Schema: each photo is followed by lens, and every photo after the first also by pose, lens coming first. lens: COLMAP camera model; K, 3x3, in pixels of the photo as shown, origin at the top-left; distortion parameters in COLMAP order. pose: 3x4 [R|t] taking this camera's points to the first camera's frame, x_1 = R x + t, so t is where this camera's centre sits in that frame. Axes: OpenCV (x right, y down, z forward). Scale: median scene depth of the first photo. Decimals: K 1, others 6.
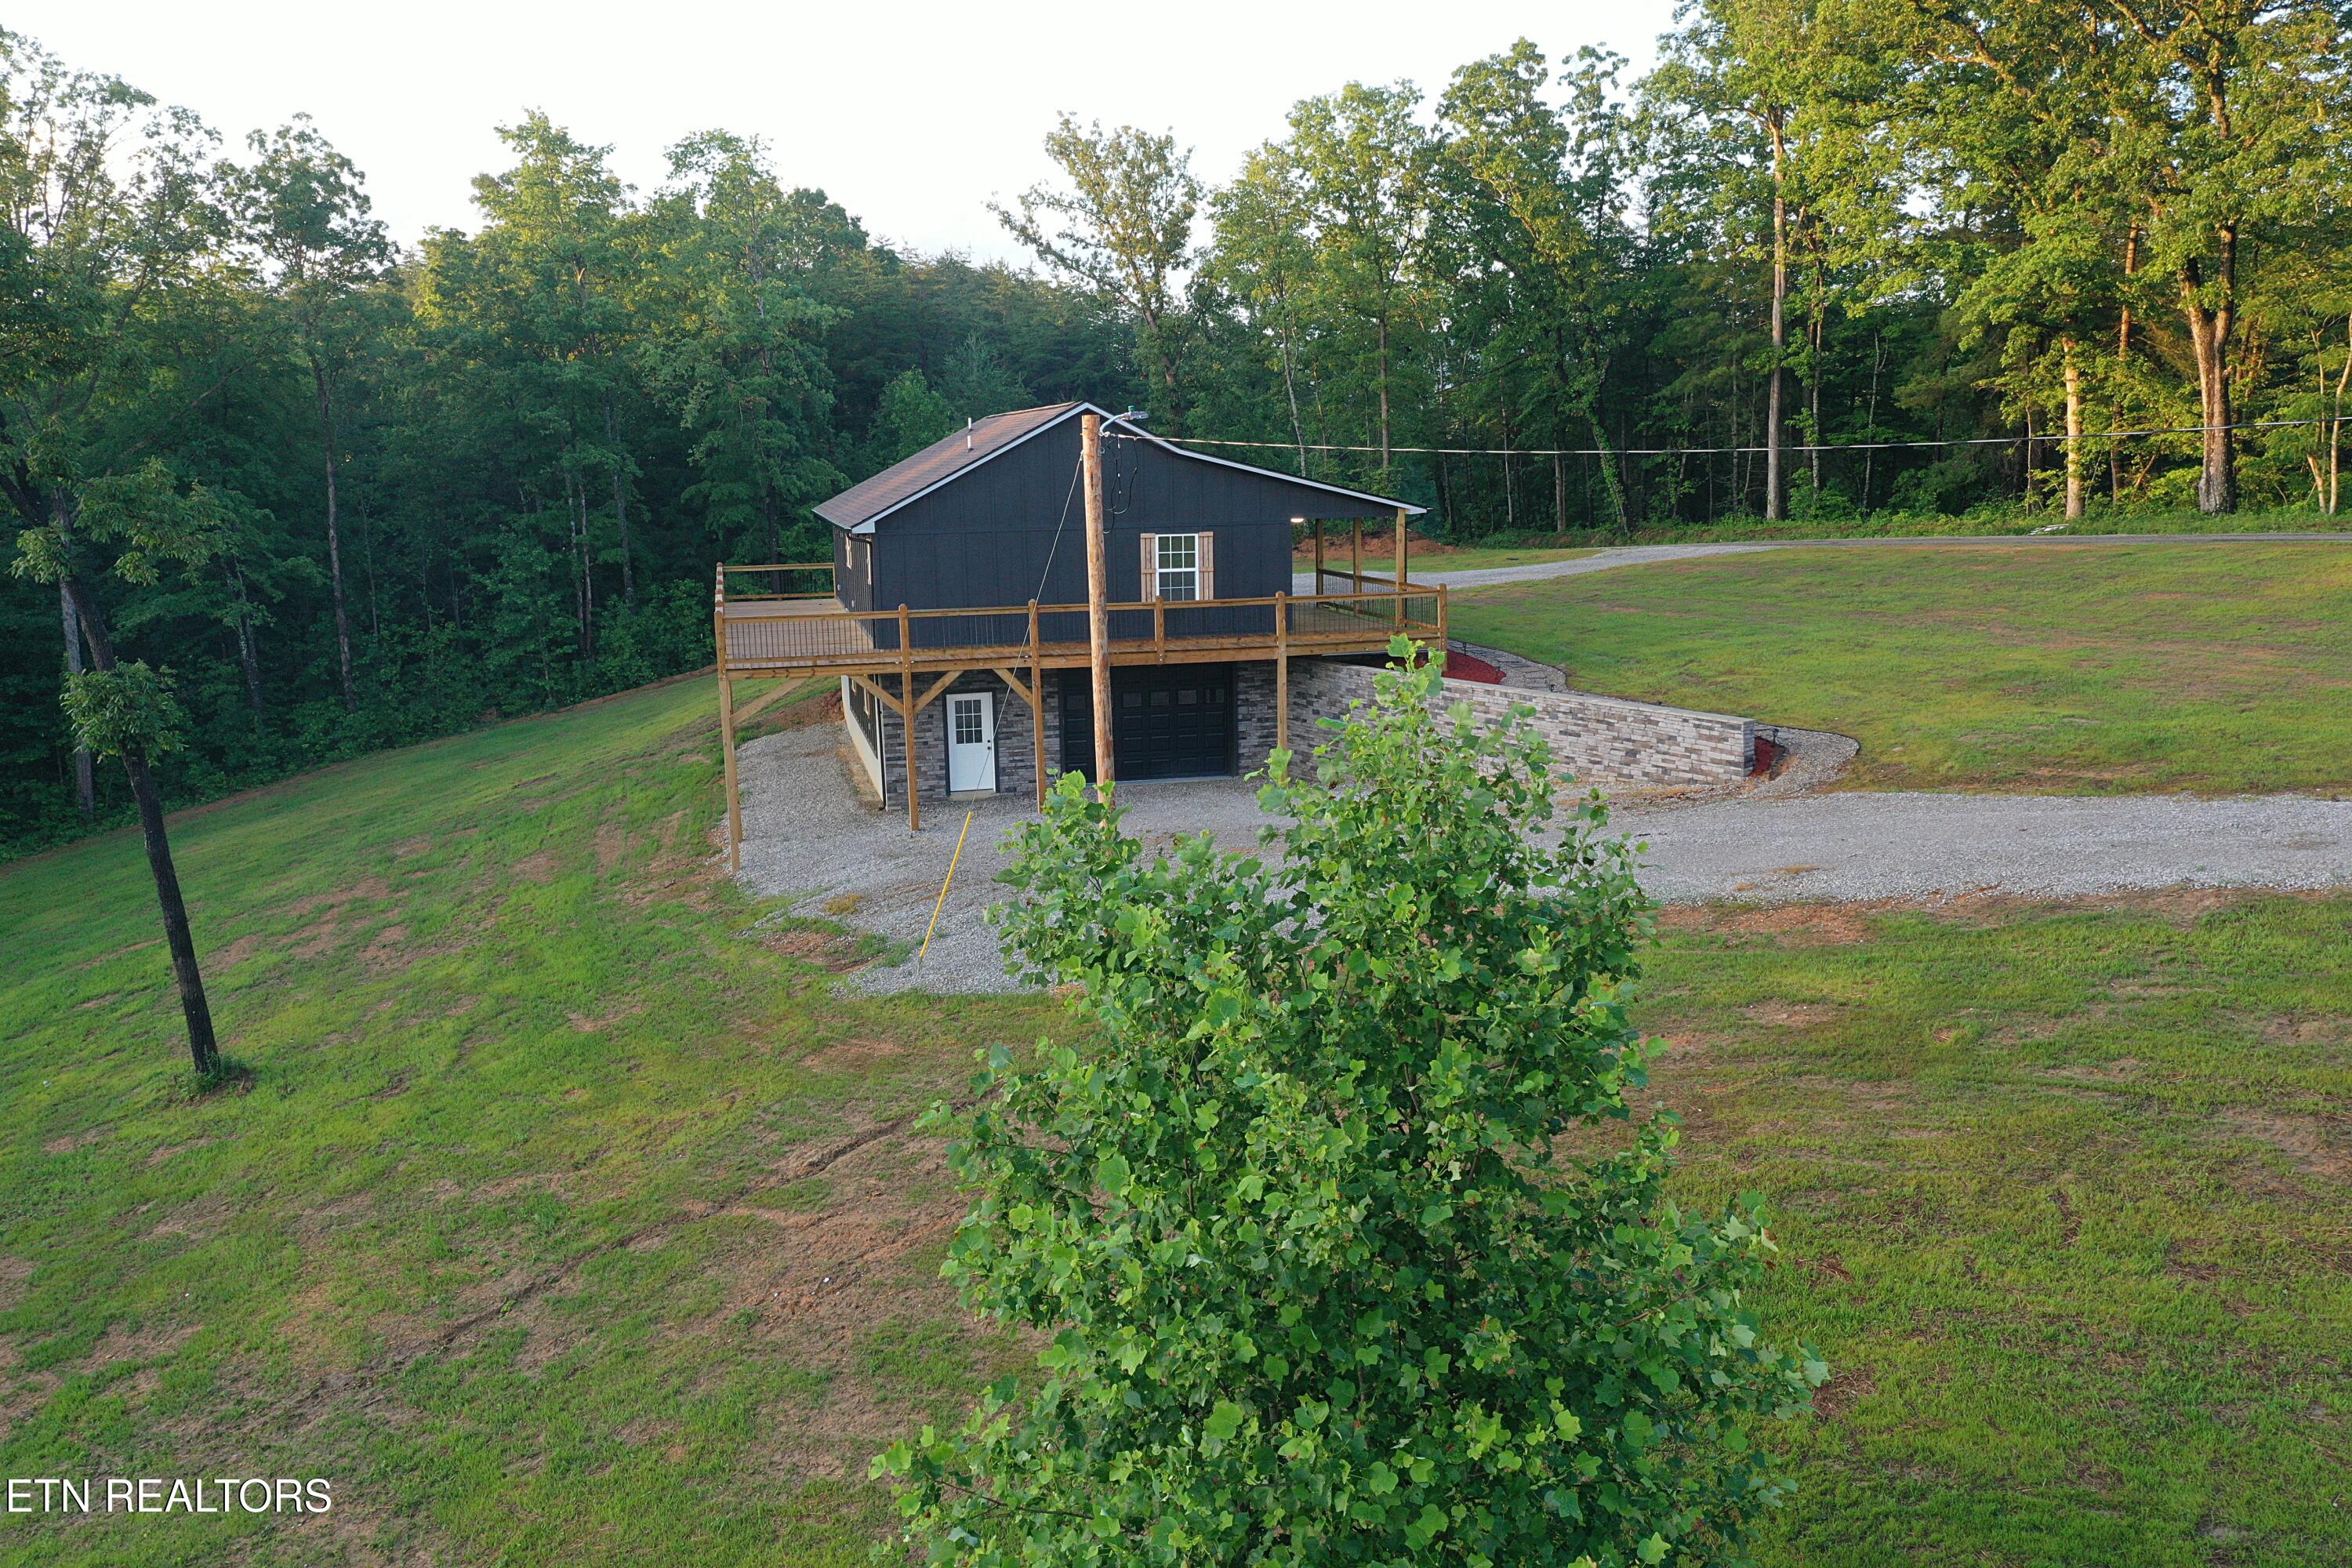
lens RADIAL K [[1811.5, 0, 1176.0], [0, 1811.5, 784.0], [0, 0, 1]] dist [0.013496, 0.005386]
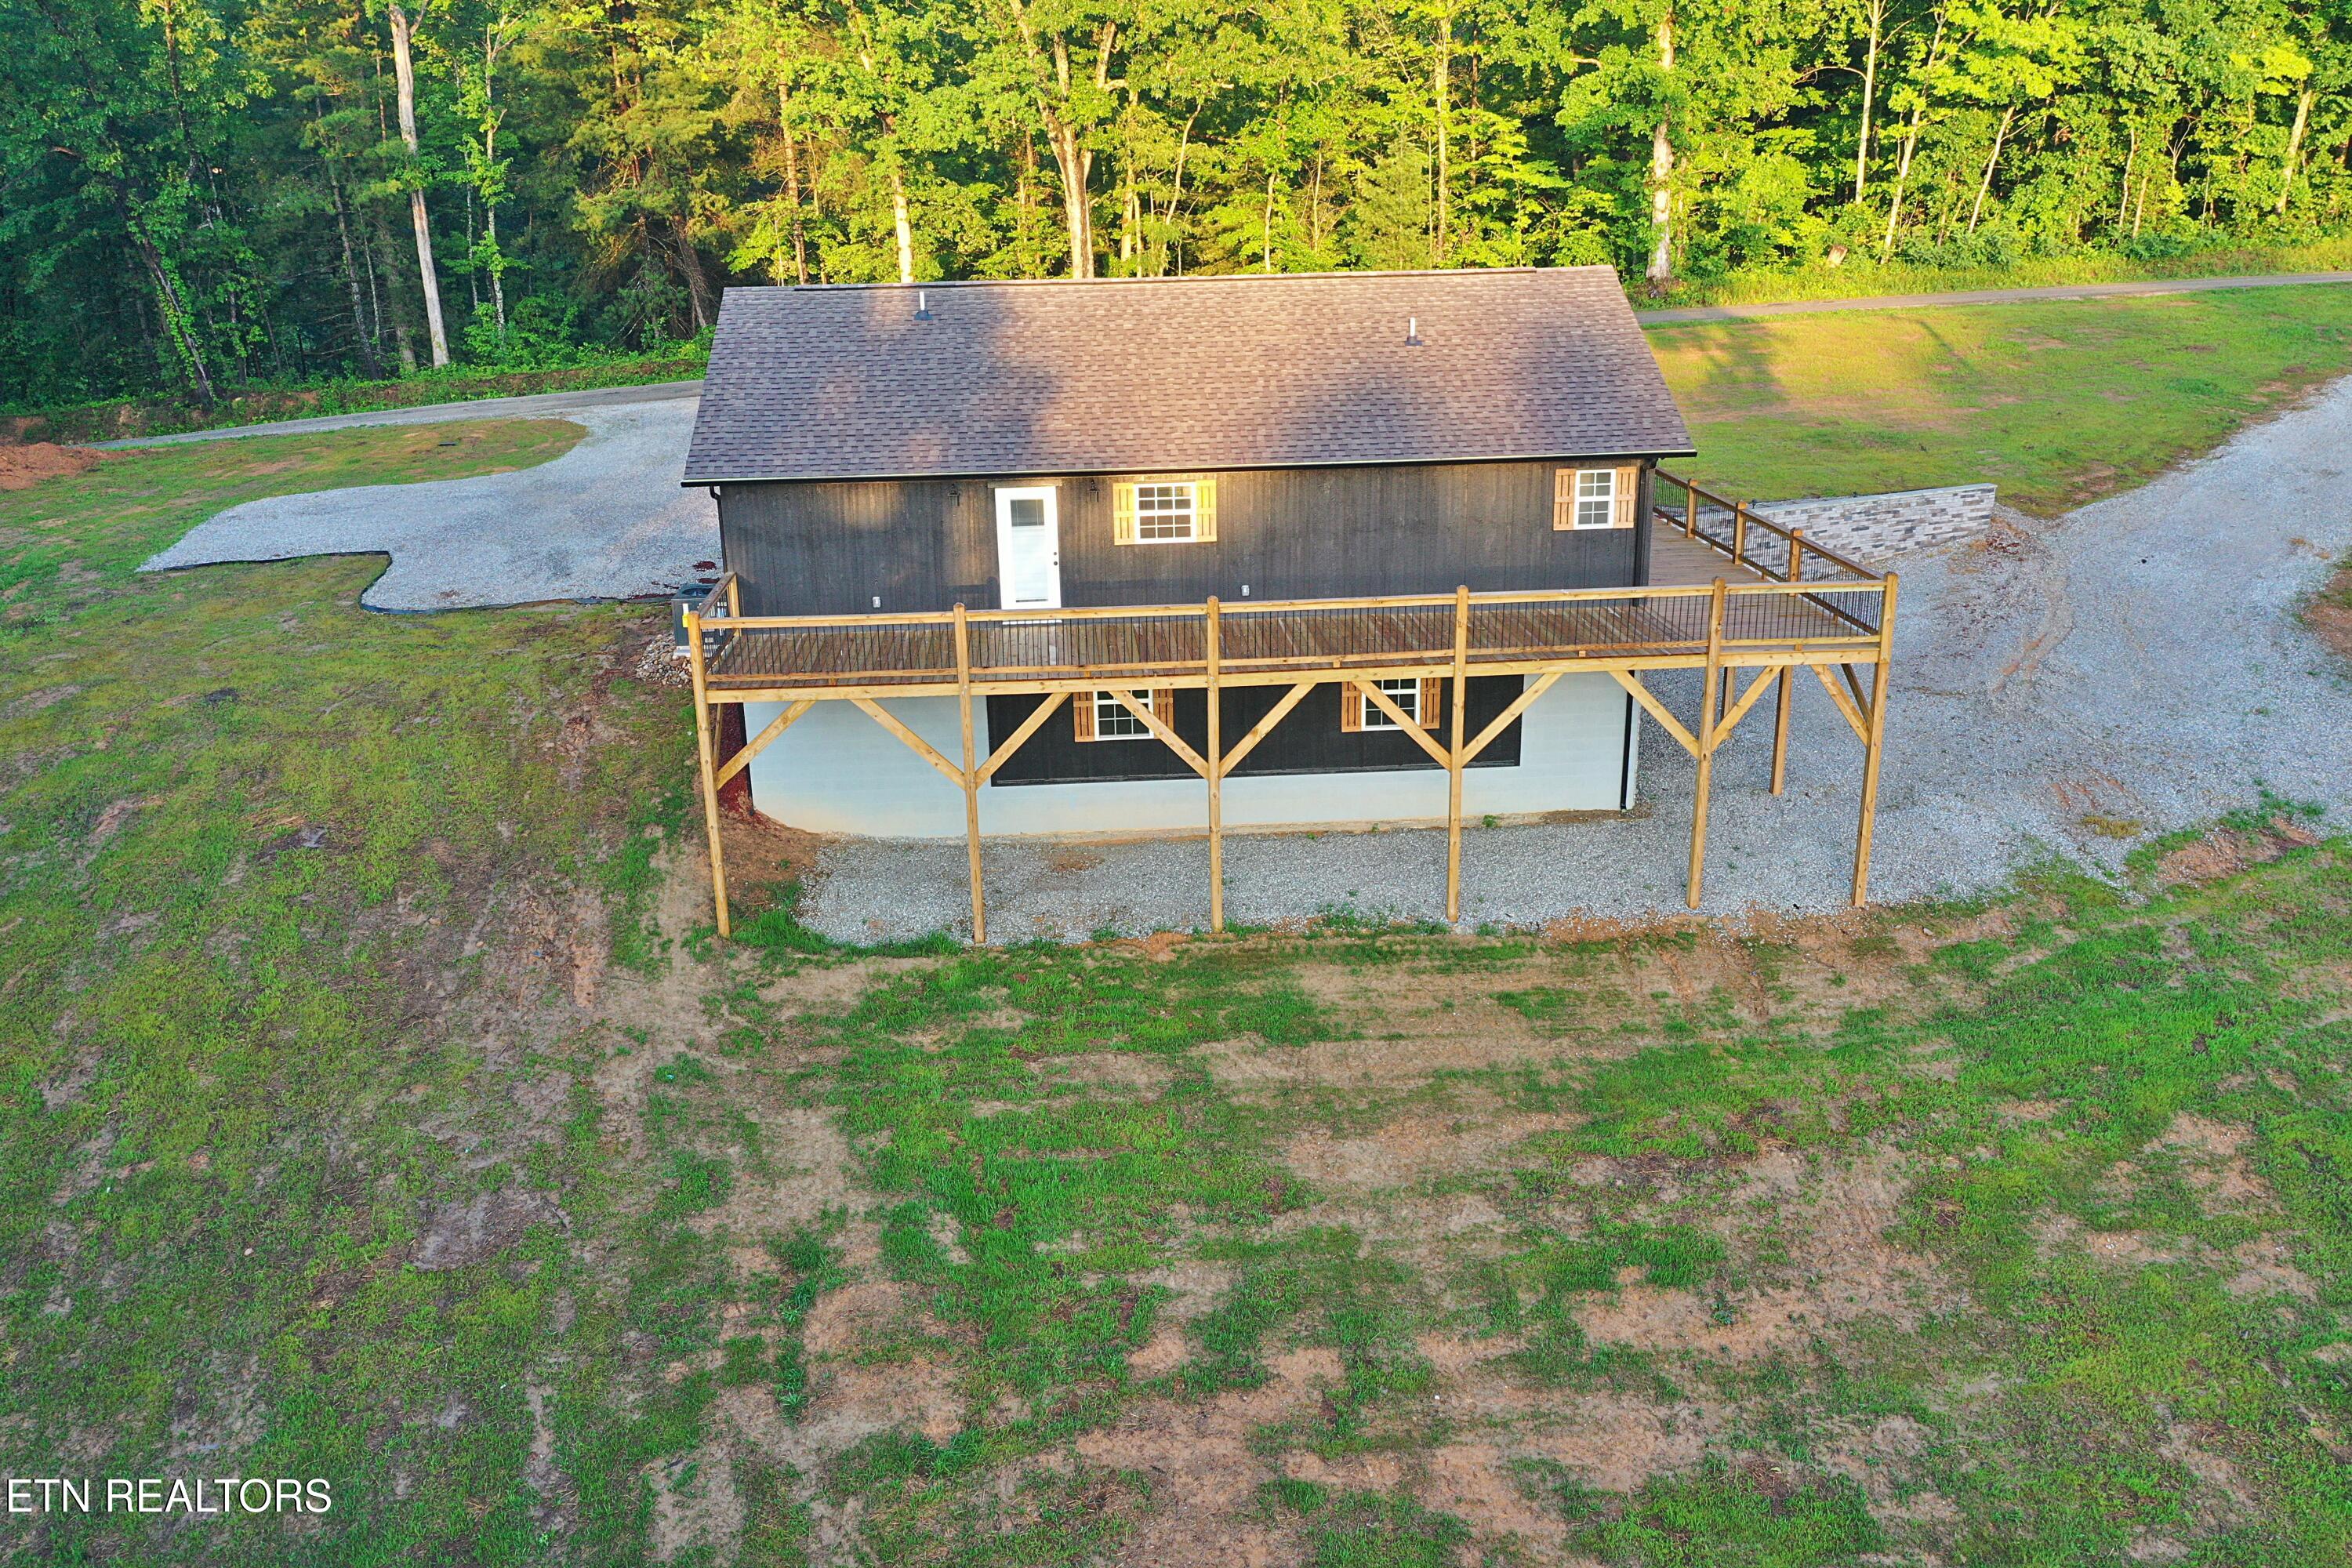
lens RADIAL K [[1834.4, 0, 1176.0], [0, 1834.4, 784.0], [0, 0, 1]] dist [0.005529, -0.003187]
pose [[0.182446, -0.298644, 0.936763, -0.928972], [0.193733, 0.944995, 0.263537, -0.240494], [-0.963940, 0.133401, 0.230268, 0.998201]]
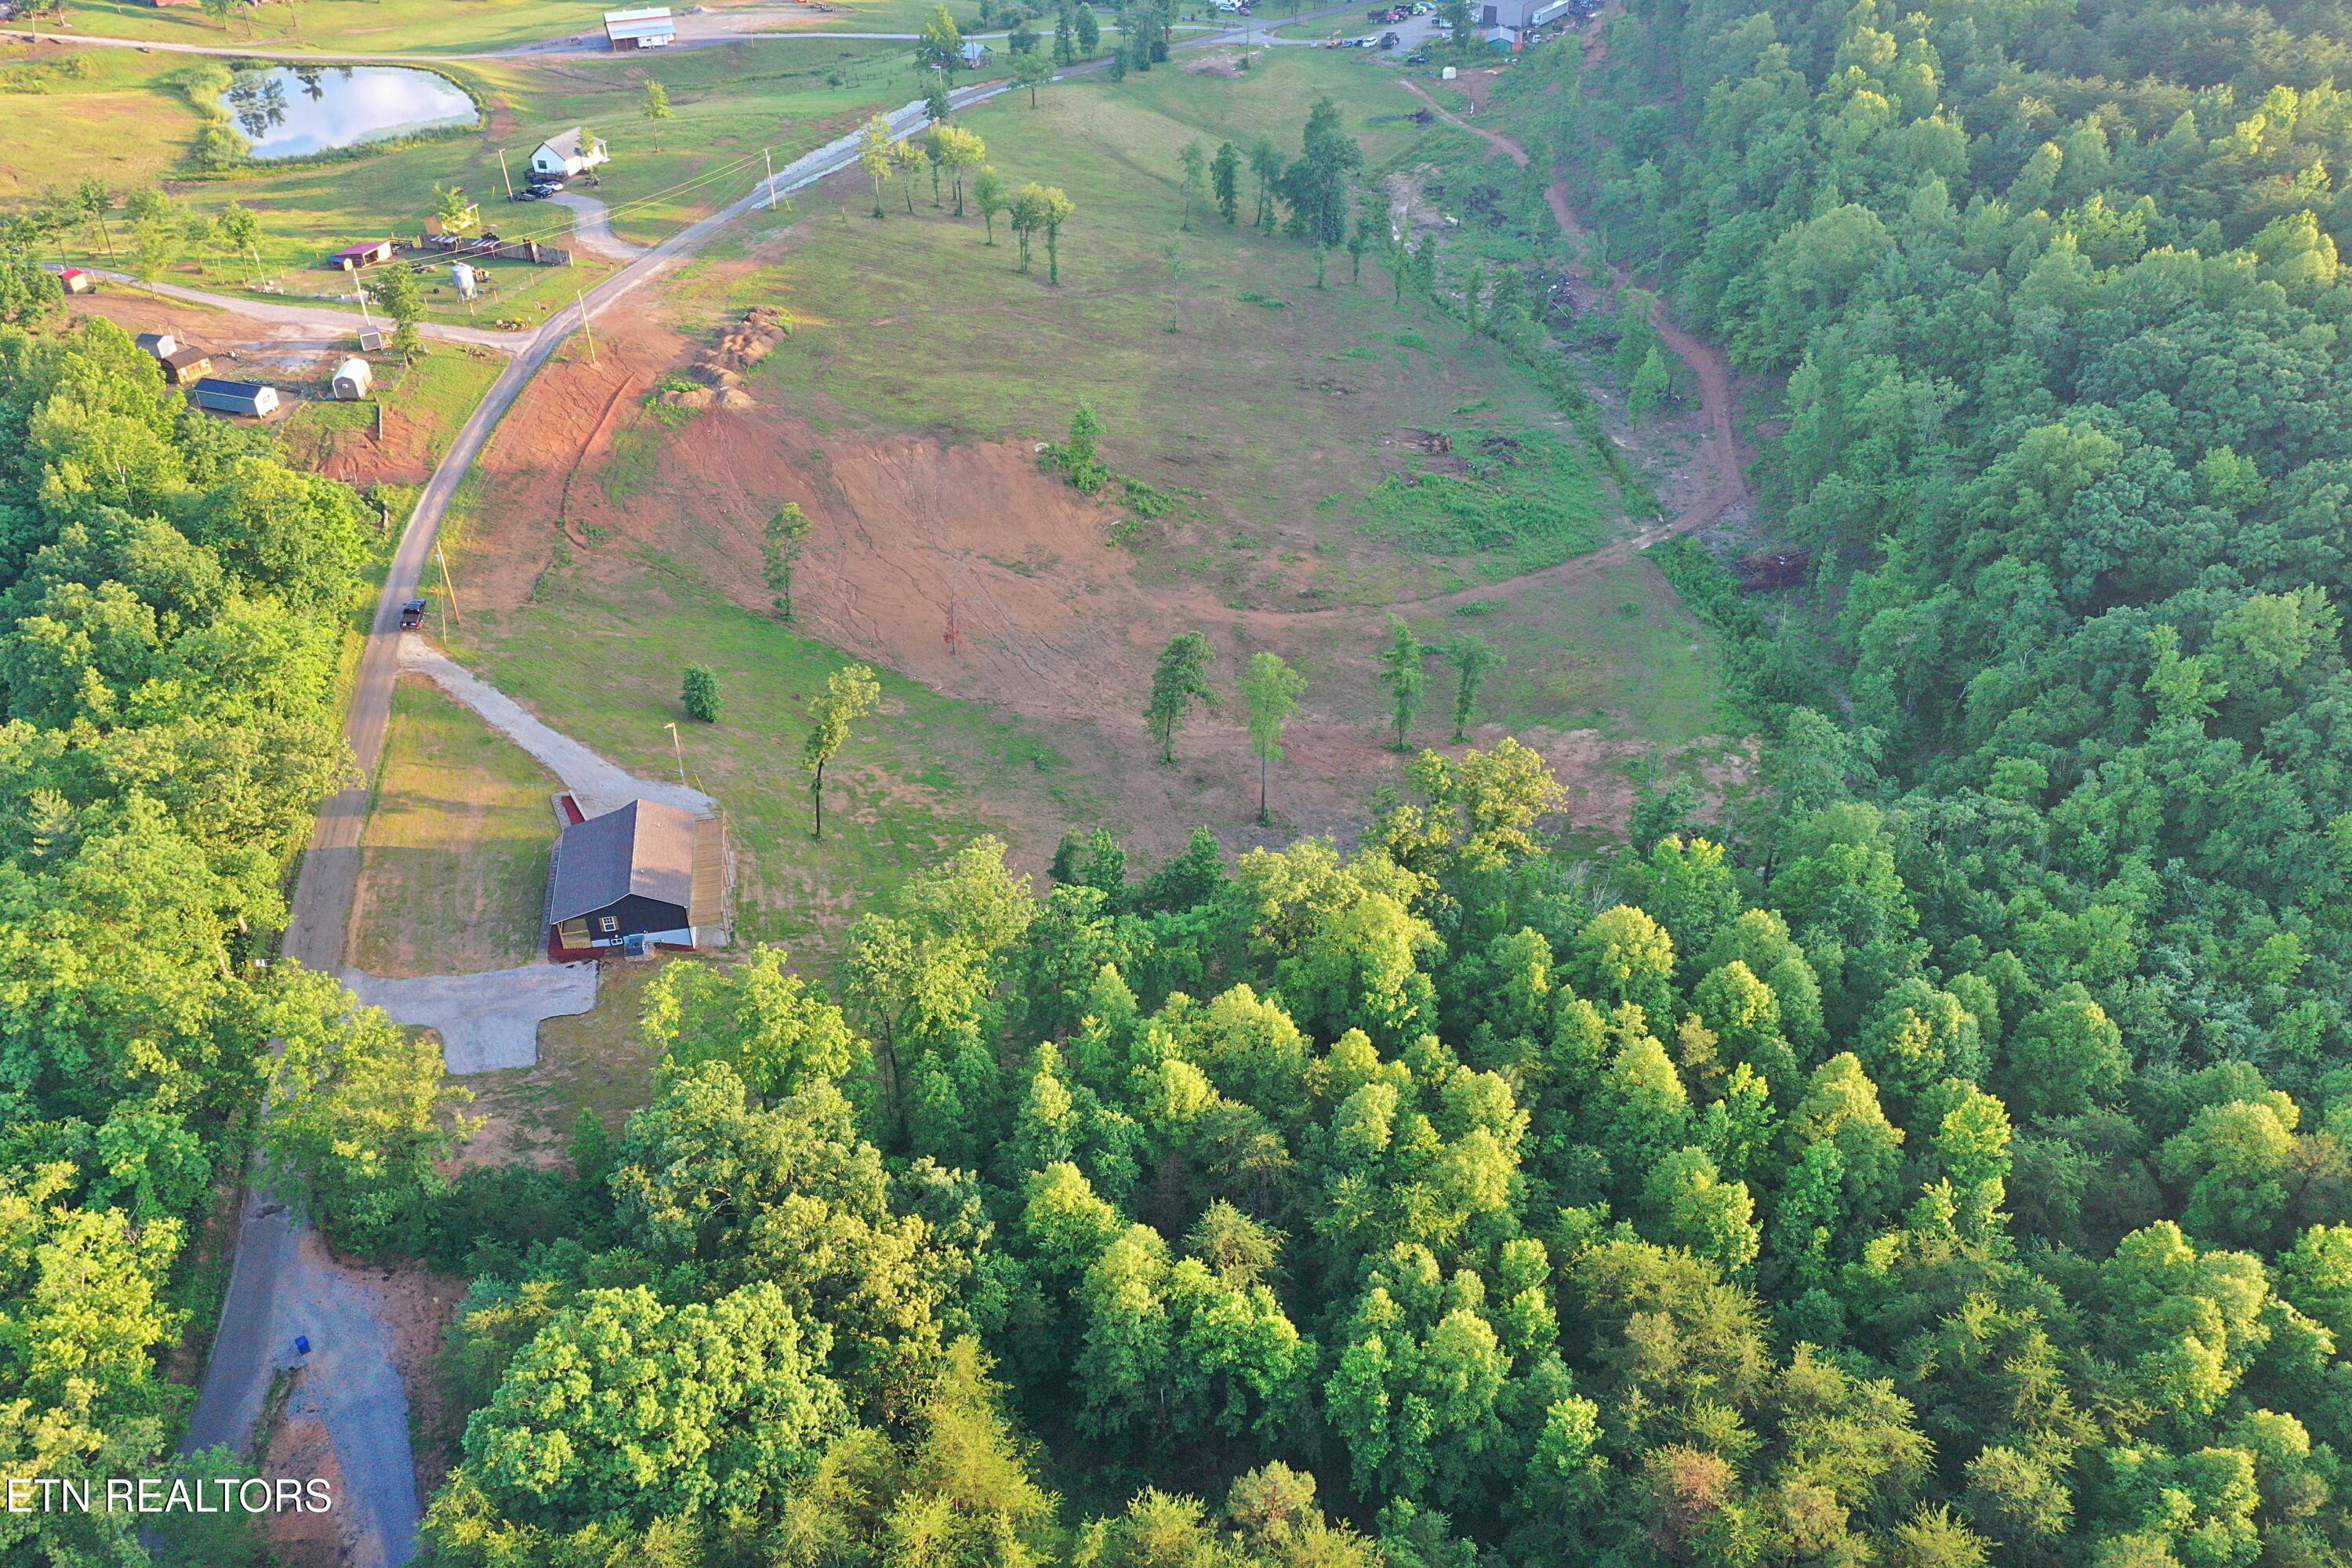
lens RADIAL K [[1834.4, 0, 1176.0], [0, 1834.4, 784.0], [0, 0, 1]] dist [0.005529, -0.003187]
pose [[-0.998382, -0.007322, 0.056391, -1.692243], [0.034974, 0.702865, 0.710463, -3.542701], [-0.044837, 0.711286, -0.701472, 4.193287]]
